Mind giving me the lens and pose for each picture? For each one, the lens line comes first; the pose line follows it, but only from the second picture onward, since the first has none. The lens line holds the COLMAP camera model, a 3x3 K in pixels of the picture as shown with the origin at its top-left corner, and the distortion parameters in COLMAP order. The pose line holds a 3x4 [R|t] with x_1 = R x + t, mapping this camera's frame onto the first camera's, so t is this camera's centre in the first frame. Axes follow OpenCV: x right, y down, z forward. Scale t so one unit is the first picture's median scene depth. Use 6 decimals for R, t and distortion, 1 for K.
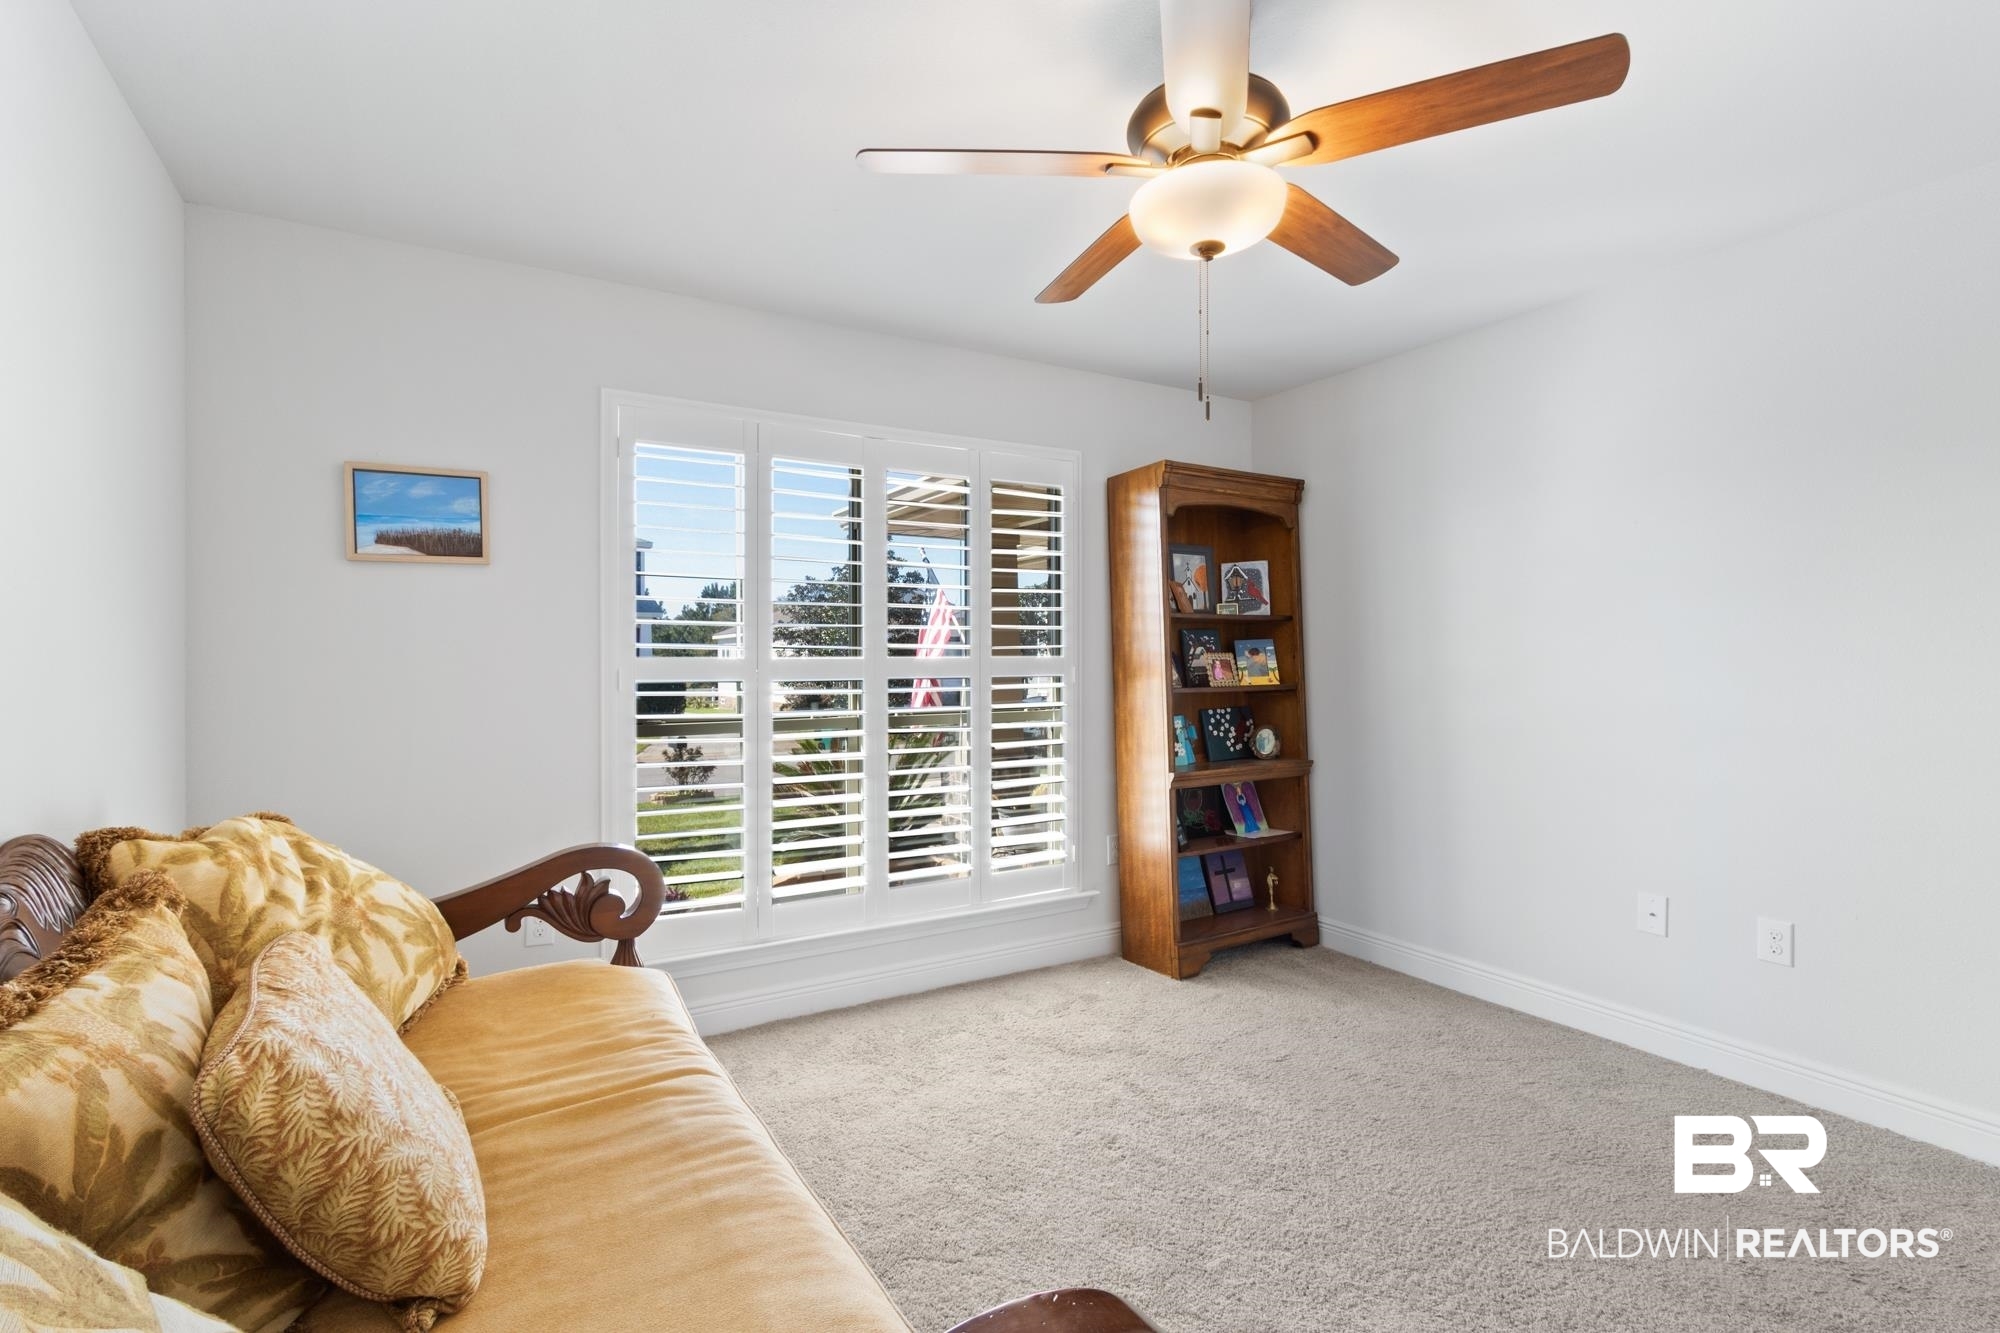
lens RADIAL K [[881.8, 0, 998.5], [0, 881.8, 648.4], [0, 0, 1]] dist [0.000492, -0.000031]
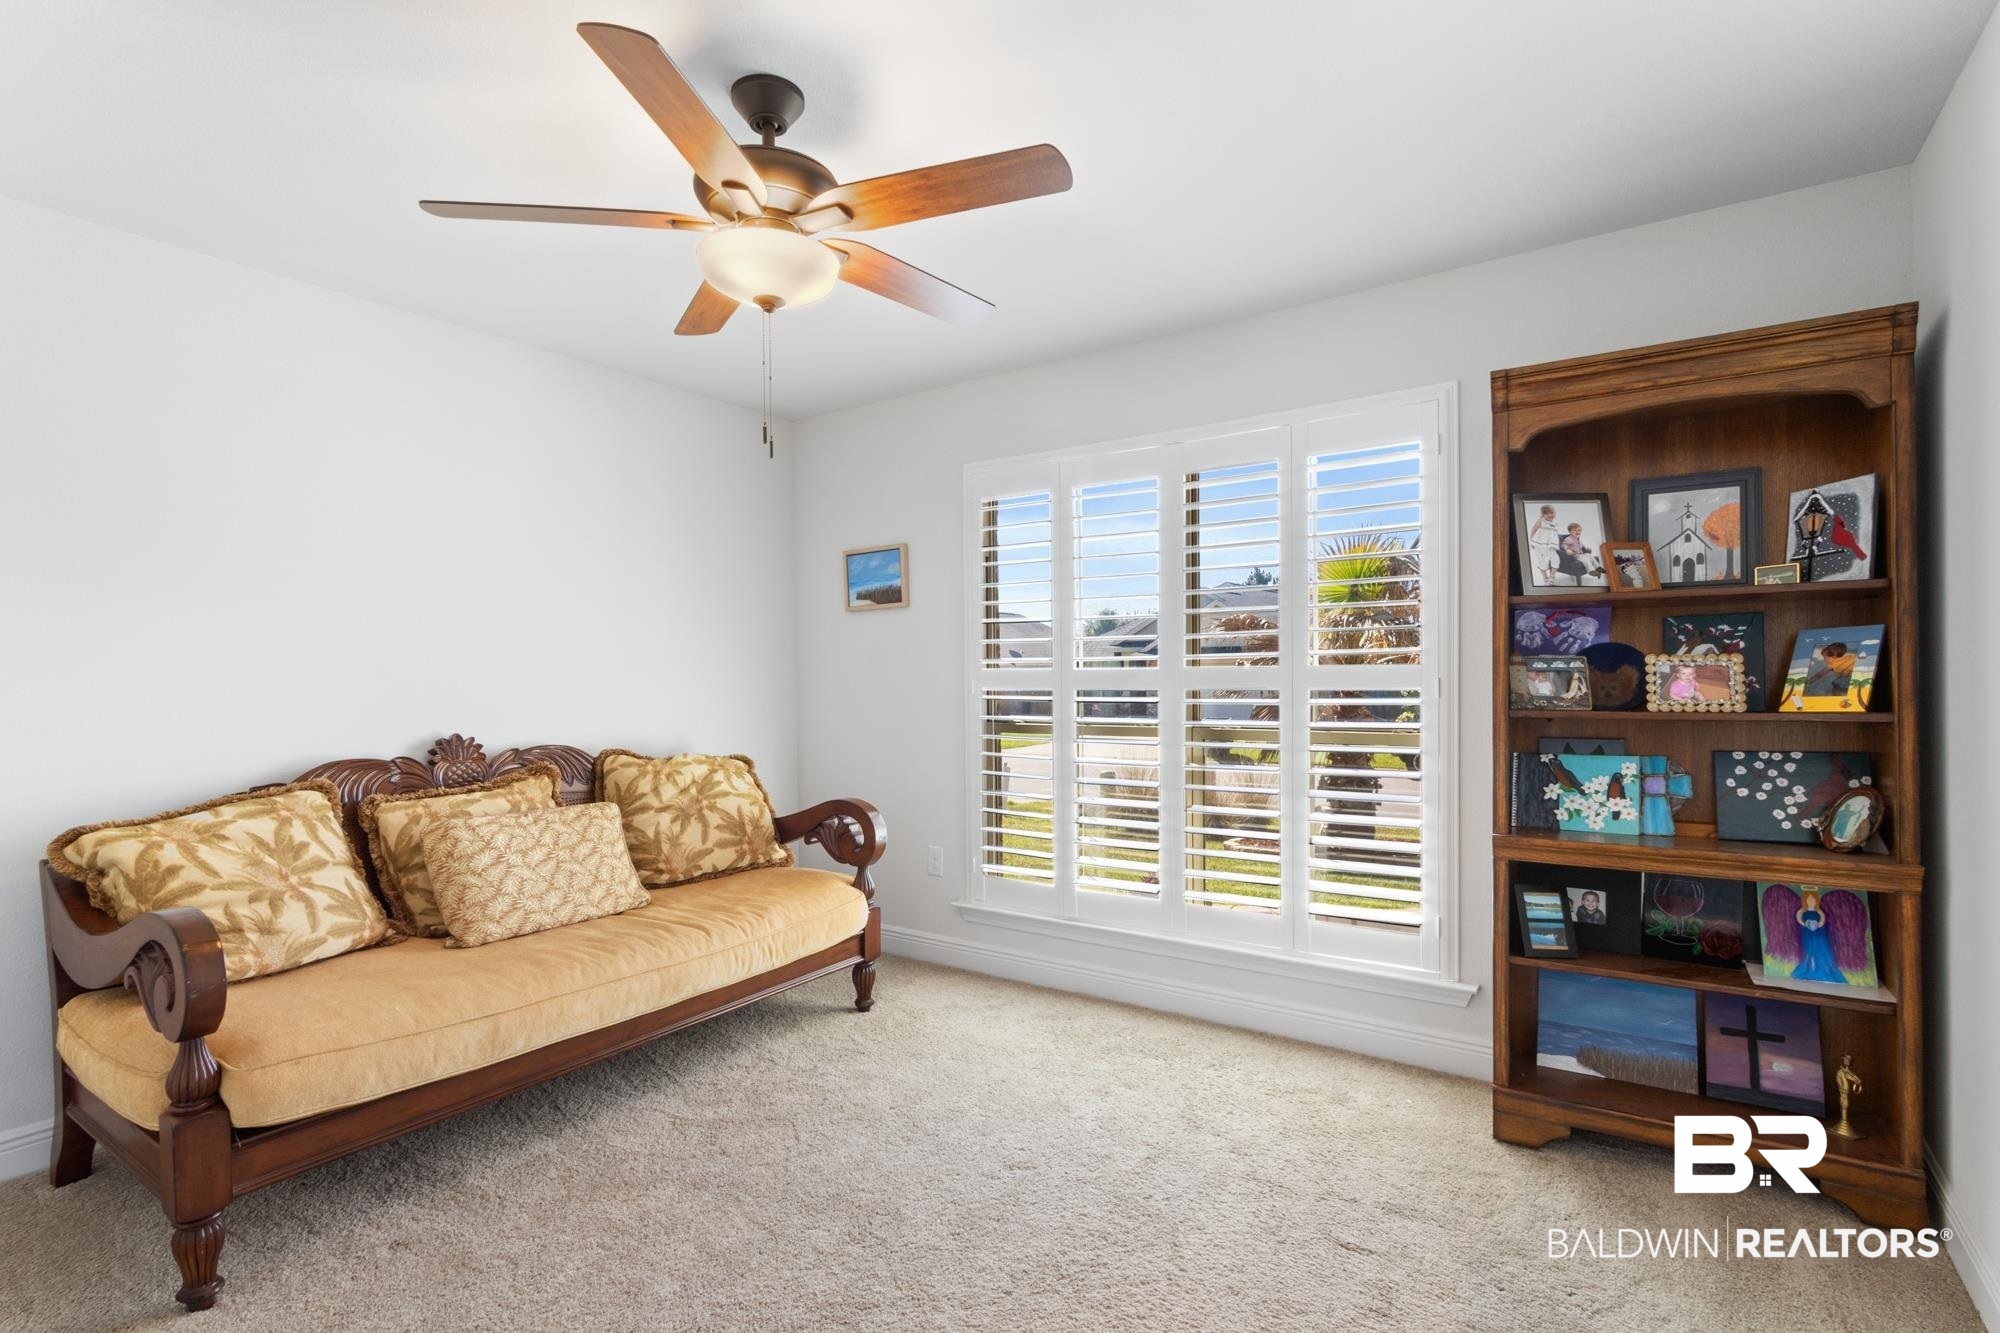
lens RADIAL K [[920.1, 0, 989.6], [0, 920.1, 676.8], [0, 0, 1]] dist [0.001061, -0.000696]
pose [[0.448637, 0.003196, -0.893708, 0.636292], [0.020707, 0.999688, 0.013970, 0.001961], [0.893474, -0.024773, 0.448431, 0.329309]]
